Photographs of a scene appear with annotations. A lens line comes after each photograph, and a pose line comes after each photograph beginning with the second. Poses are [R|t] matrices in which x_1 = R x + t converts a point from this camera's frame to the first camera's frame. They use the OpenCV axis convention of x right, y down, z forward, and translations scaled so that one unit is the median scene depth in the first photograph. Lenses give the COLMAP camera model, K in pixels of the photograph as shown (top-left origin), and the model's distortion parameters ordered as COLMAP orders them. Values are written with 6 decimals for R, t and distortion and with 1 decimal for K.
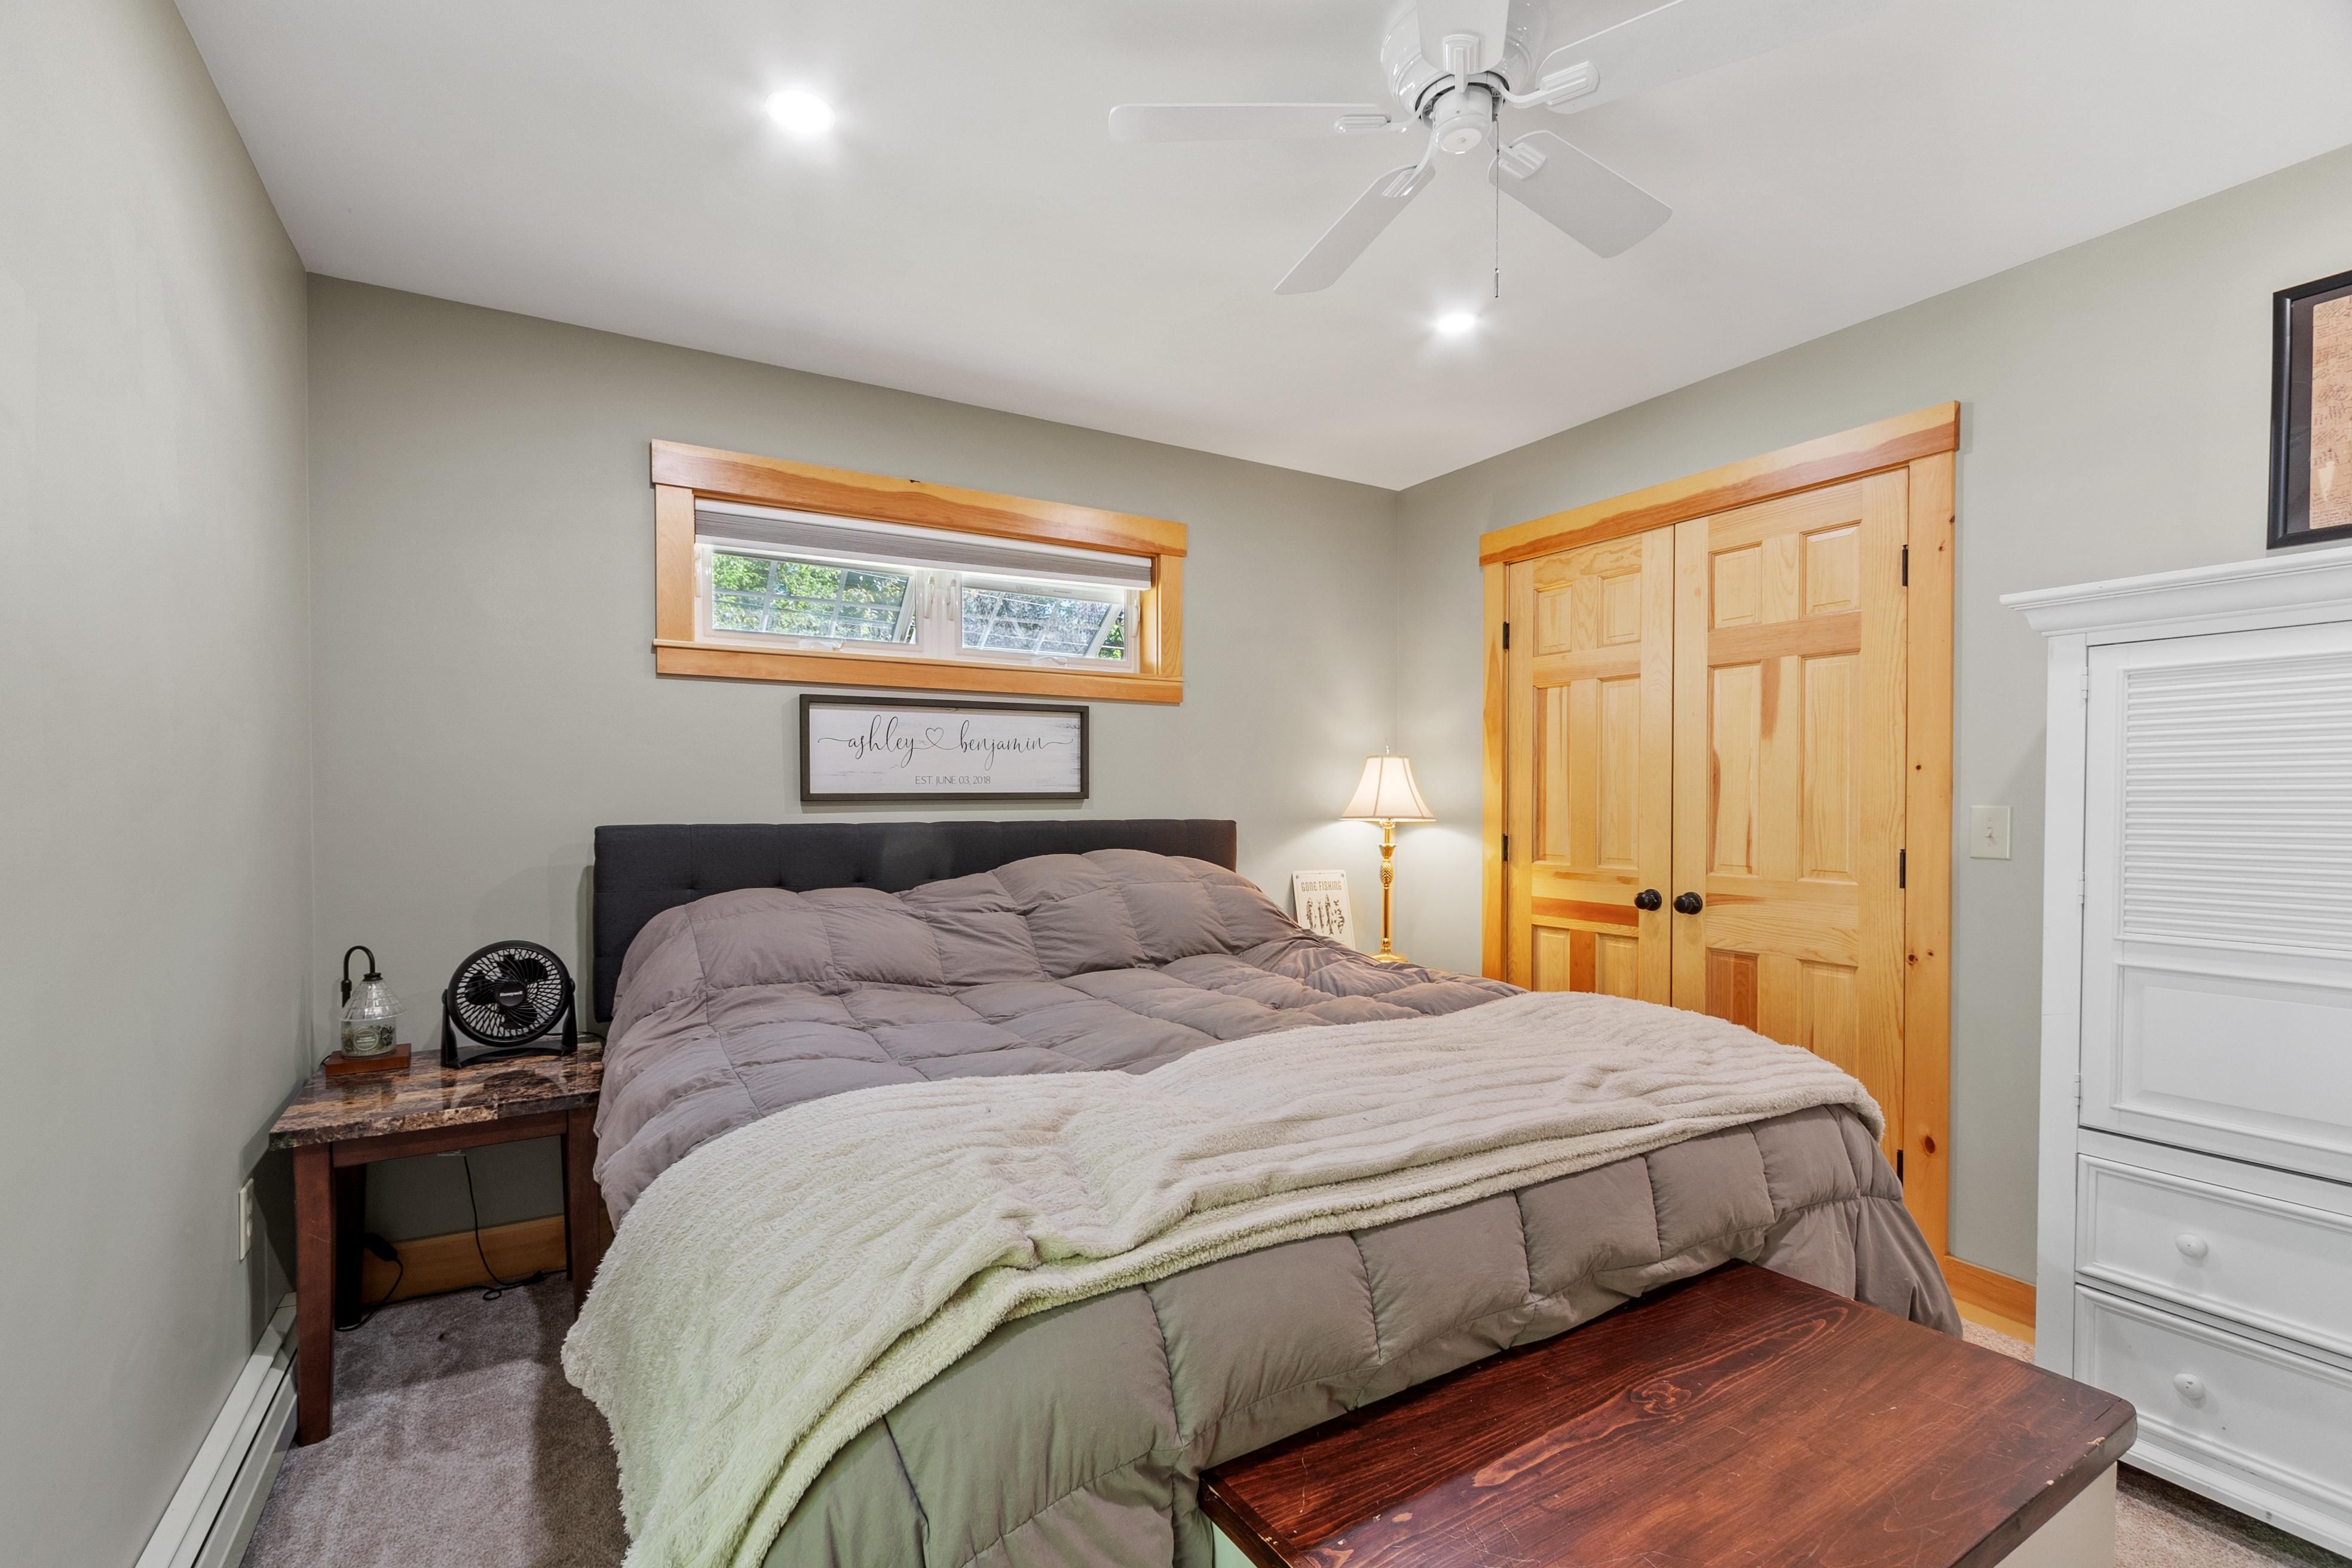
lens RADIAL K [[999.6, 0, 1161.1], [0, 999.6, 800.3], [0, 0, 1]] dist [-0.002091, -0.000049]
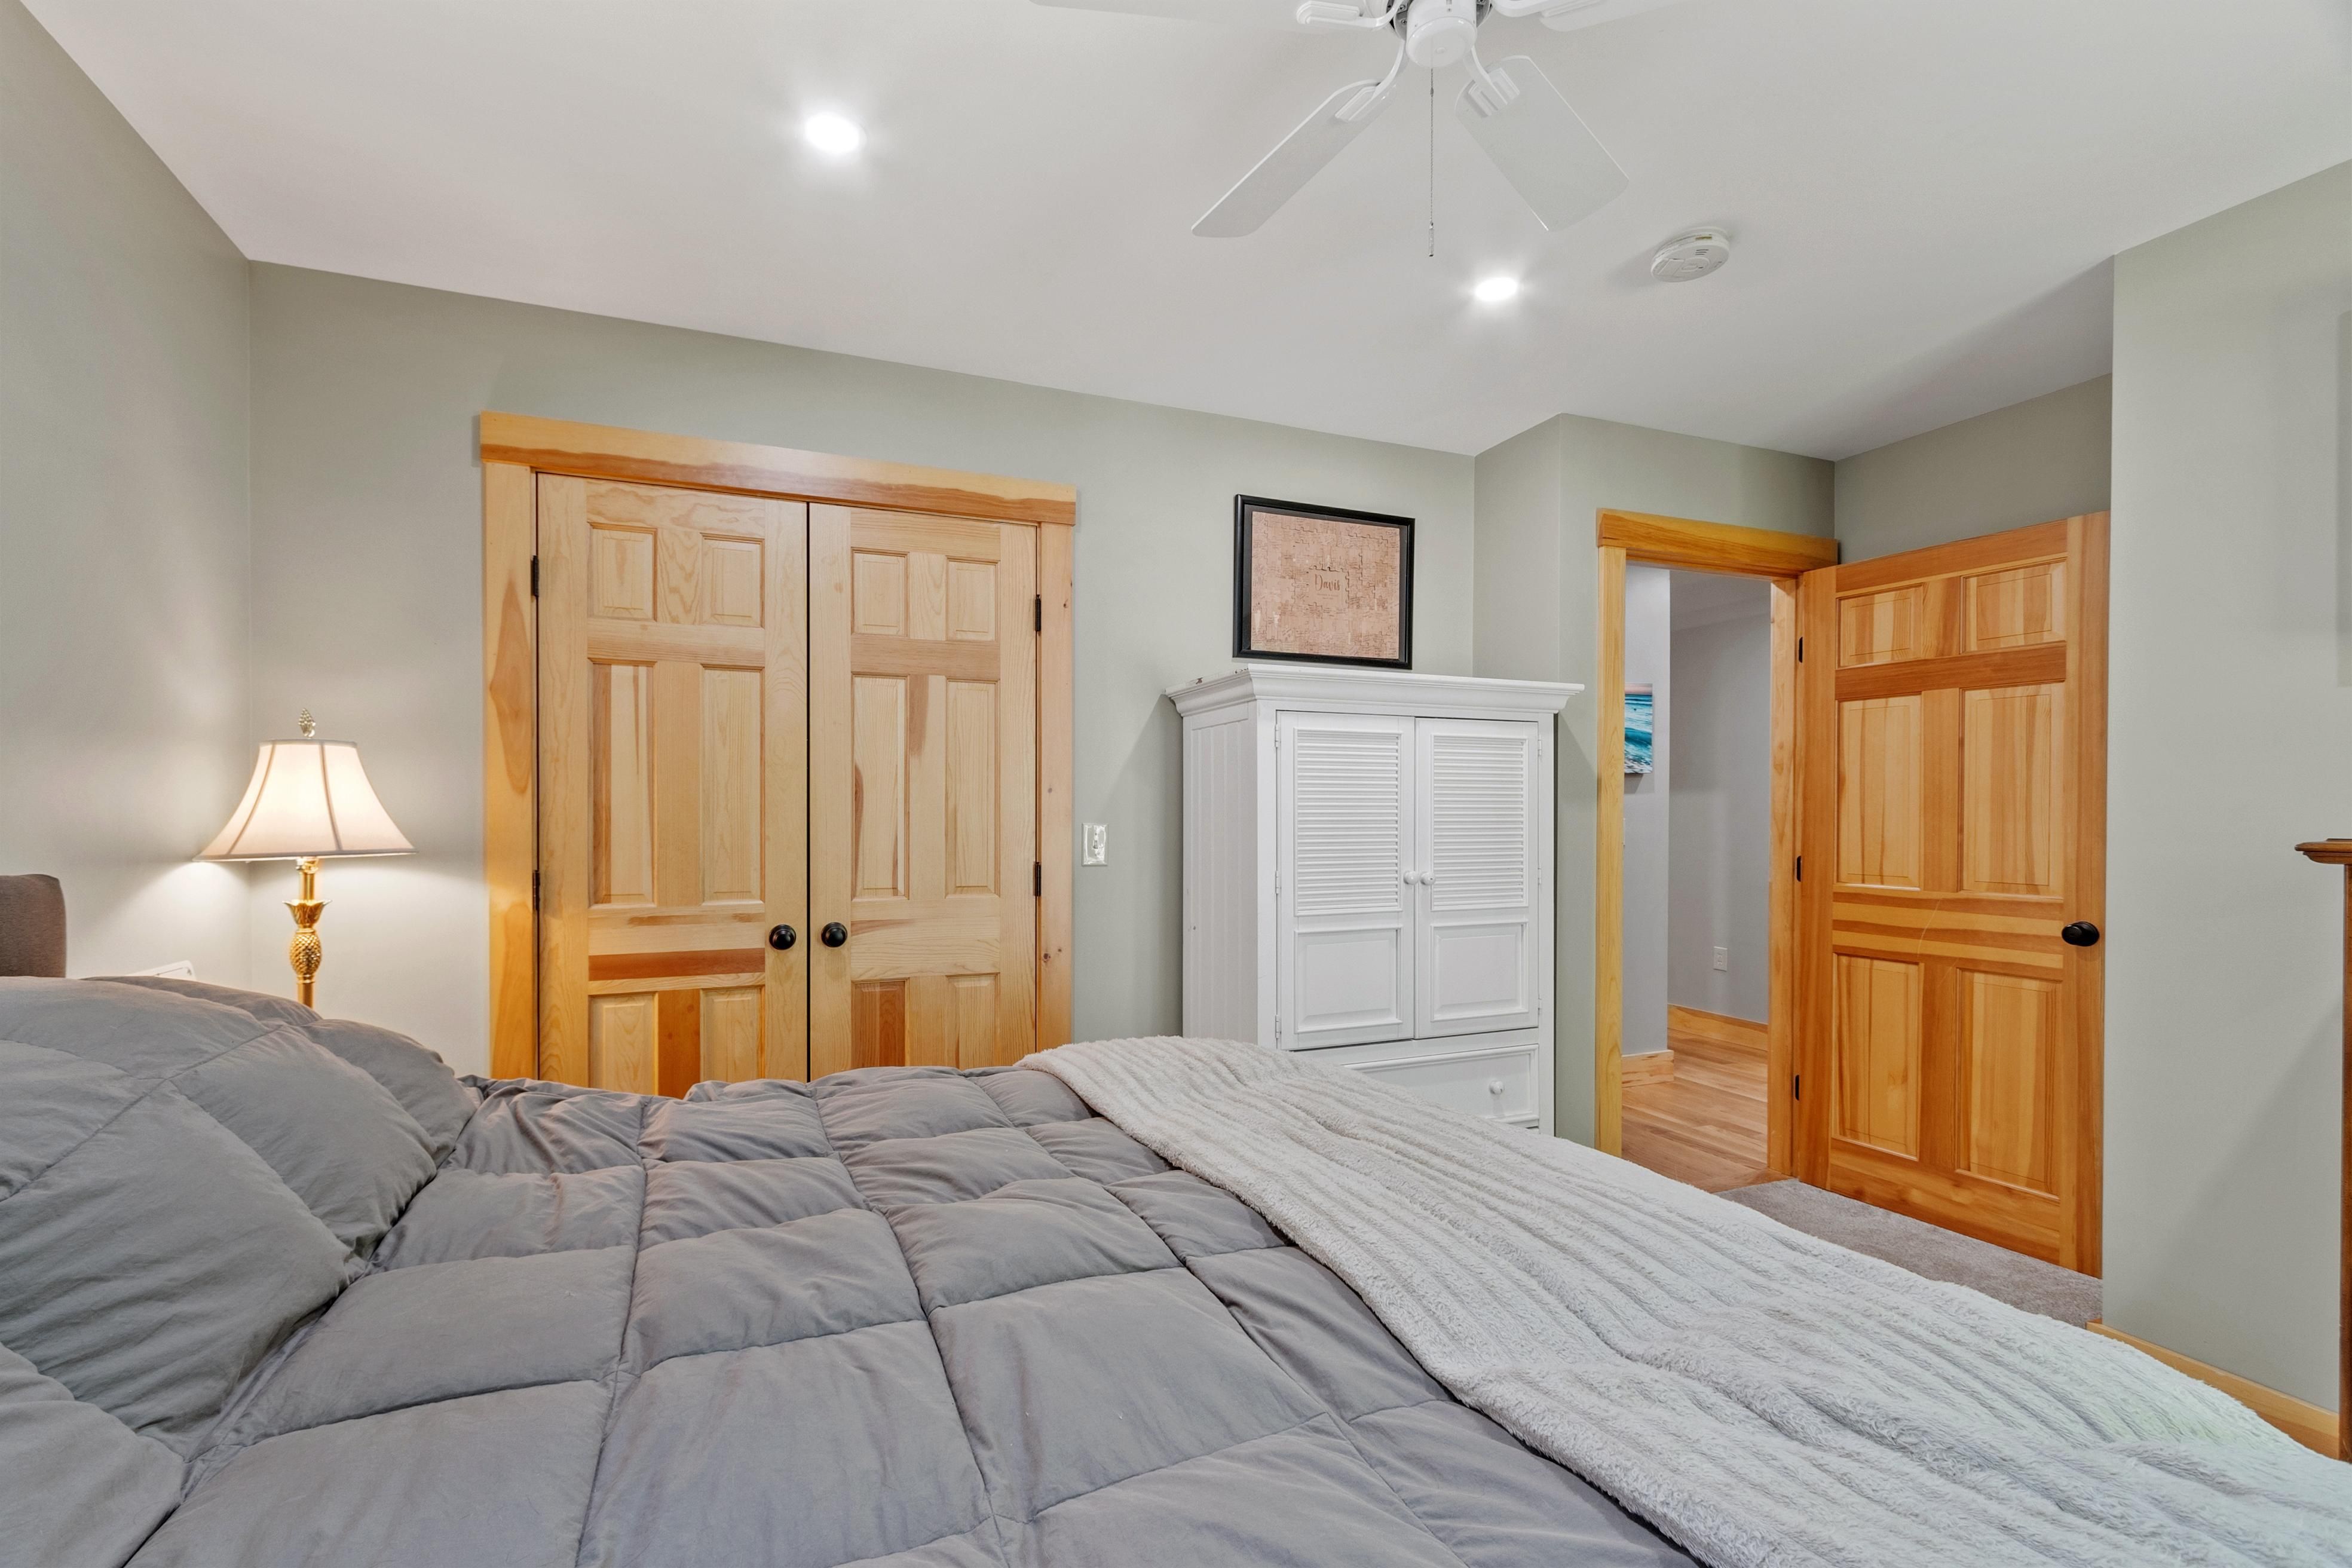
lens RADIAL K [[999.6, 0, 1160.9], [0, 999.6, 805.6], [0, 0, 1]] dist [-0.002091, -0.000049]
pose [[0.171608, 0.006190, 0.985146, -0.282560], [-0.000125, 0.999980, -0.006261, -0.006255], [-0.985165, 0.000951, 0.171606, 0.531084]]
